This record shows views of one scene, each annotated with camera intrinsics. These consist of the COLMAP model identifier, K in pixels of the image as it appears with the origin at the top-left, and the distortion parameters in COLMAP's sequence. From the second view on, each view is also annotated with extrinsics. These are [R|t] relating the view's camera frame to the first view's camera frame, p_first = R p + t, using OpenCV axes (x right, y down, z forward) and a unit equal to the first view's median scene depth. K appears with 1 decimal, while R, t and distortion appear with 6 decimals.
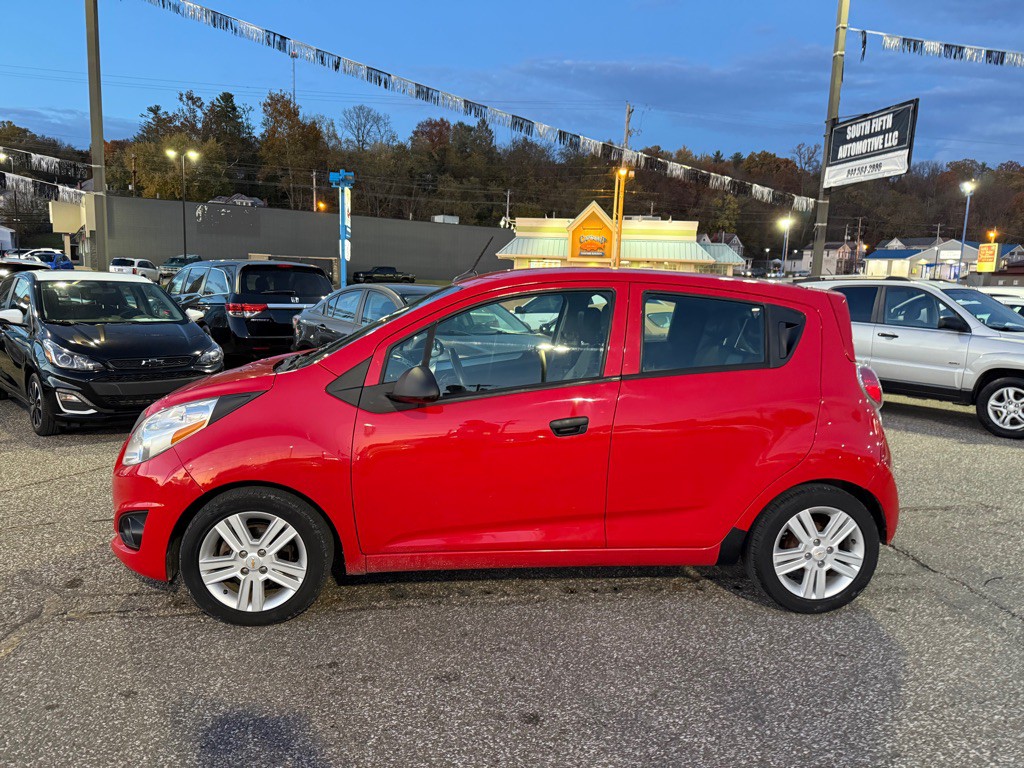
lens RADIAL K [[722.7, 0, 516.8], [0, 722.7, 392.6], [0, 0, 1]] dist [0.022835, -0.029904]
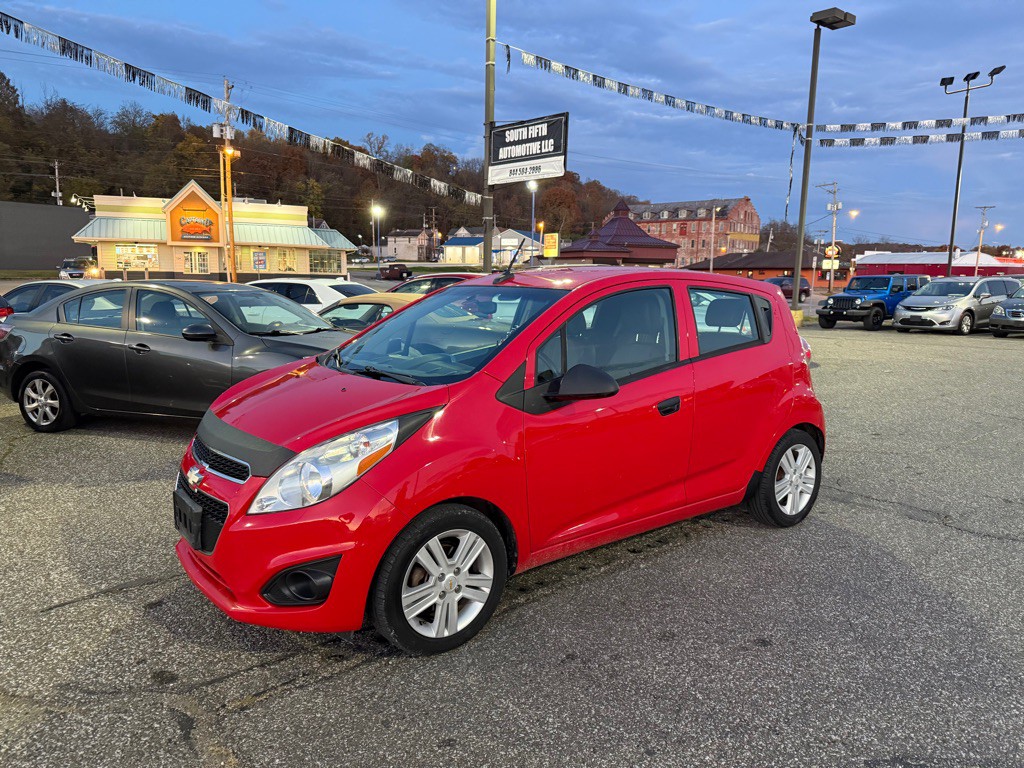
lens RADIAL K [[722.7, 0, 517.0], [0, 722.7, 394.0], [0, 0, 1]] dist [0.022835, -0.029904]
pose [[0.849090, -0.105633, 0.517580, -0.170177], [0.094317, 0.994374, 0.048217, -0.011823], [-0.519761, 0.007876, 0.854275, 0.031137]]
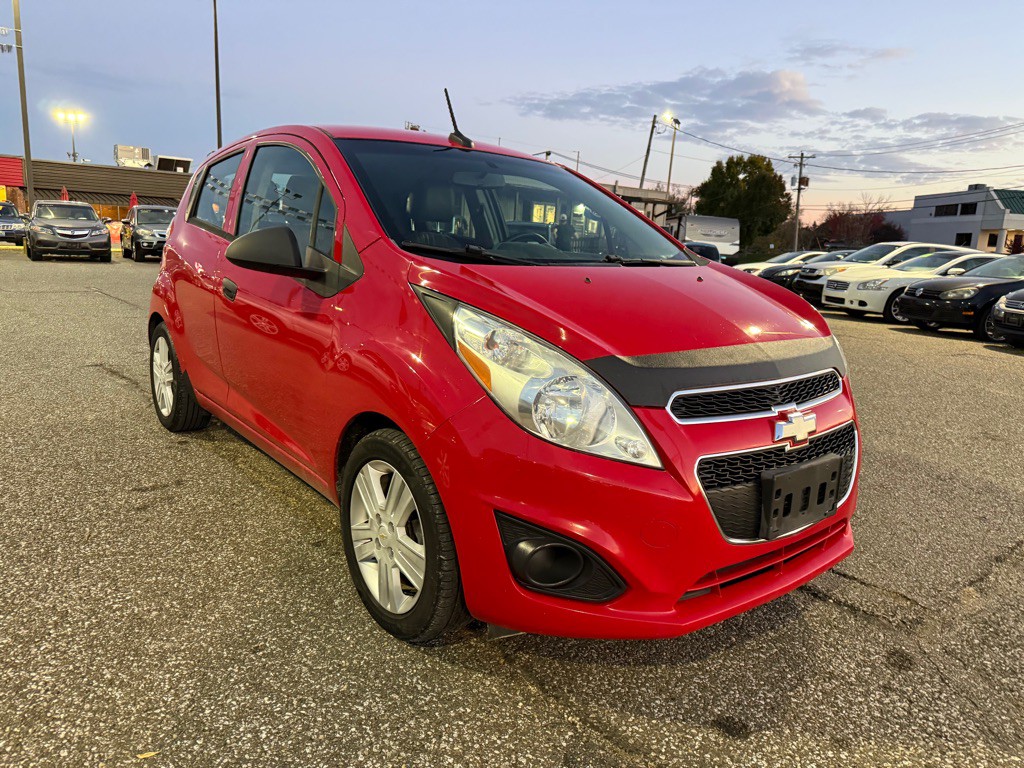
lens RADIAL K [[722.7, 0, 515.5], [0, 722.7, 385.8], [0, 0, 1]] dist [0.022835, -0.029904]
pose [[-0.530810, -0.221811, 0.817949, -0.226641], [0.065664, 0.951476, 0.300634, -0.039375], [-0.844943, 0.213289, -0.490488, 0.390642]]
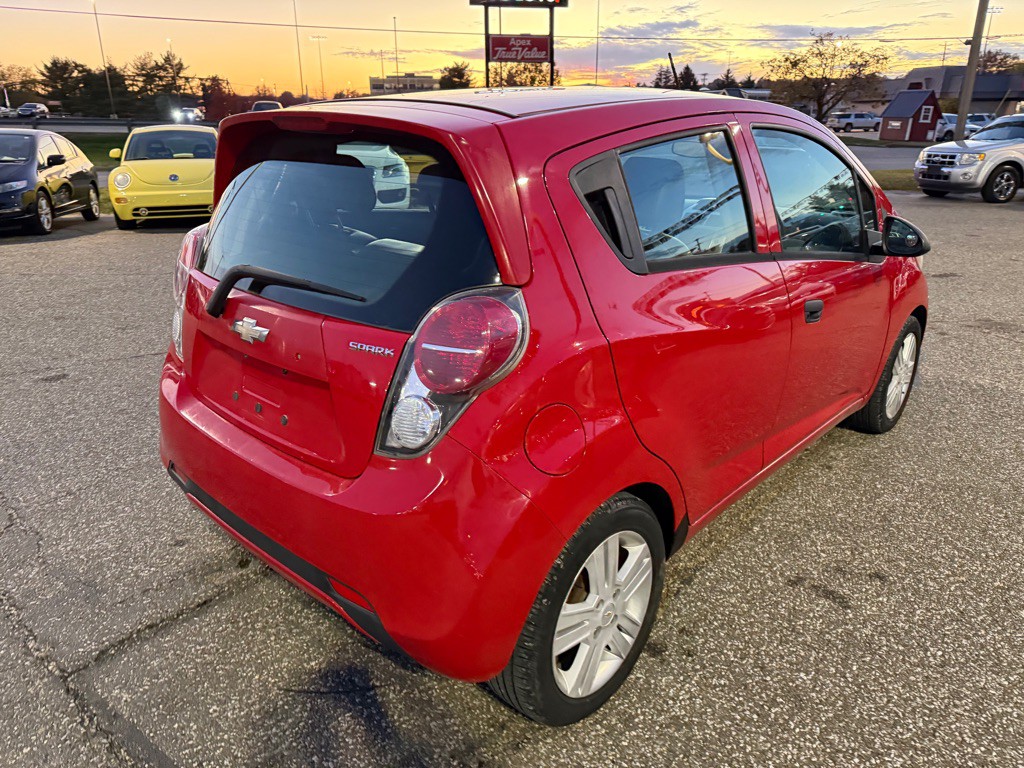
lens RADIAL K [[722.7, 0, 517.7], [0, 722.7, 375.6], [0, 0, 1]] dist [0.022835, -0.029904]
pose [[-0.745831, 0.193154, -0.637517, 0.181225], [-0.128484, 0.897354, 0.422193, -0.060037], [0.653626, 0.396796, -0.644458, 0.425772]]
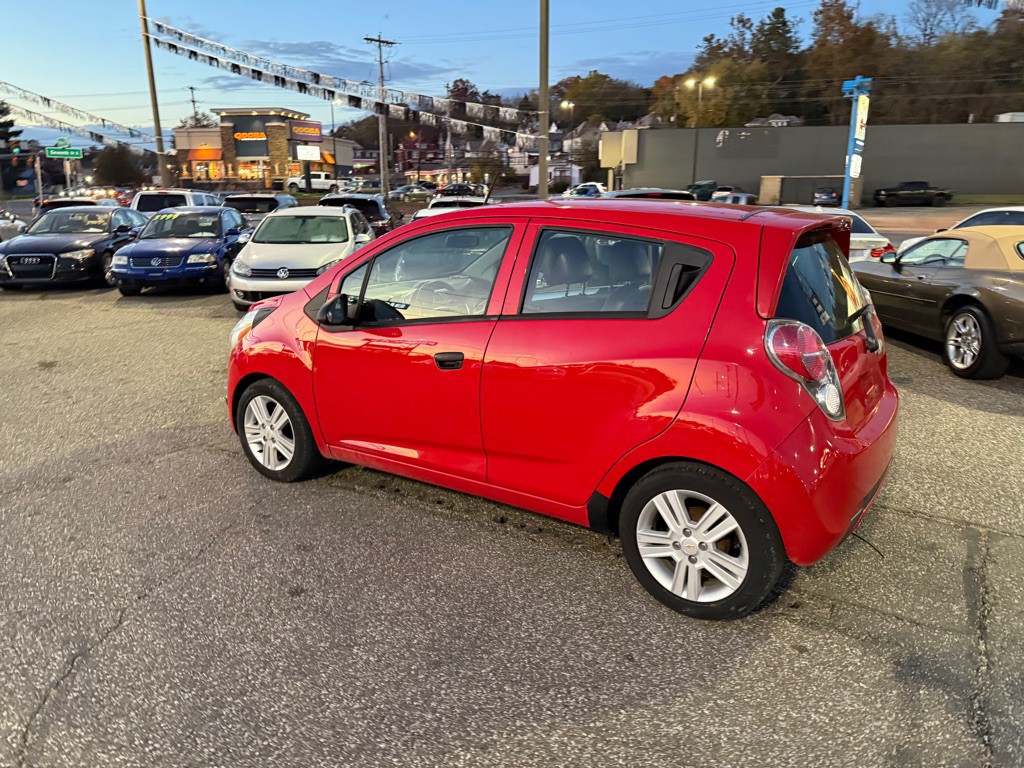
lens RADIAL K [[722.7, 0, 515.0], [0, 722.7, 377.1], [0, 0, 1]] dist [0.022835, -0.029904]
pose [[0.759541, 0.123117, -0.638702, 0.189268], [-0.069542, 0.991666, 0.108456, -0.011195], [0.646732, -0.037960, 0.761772, 0.060884]]
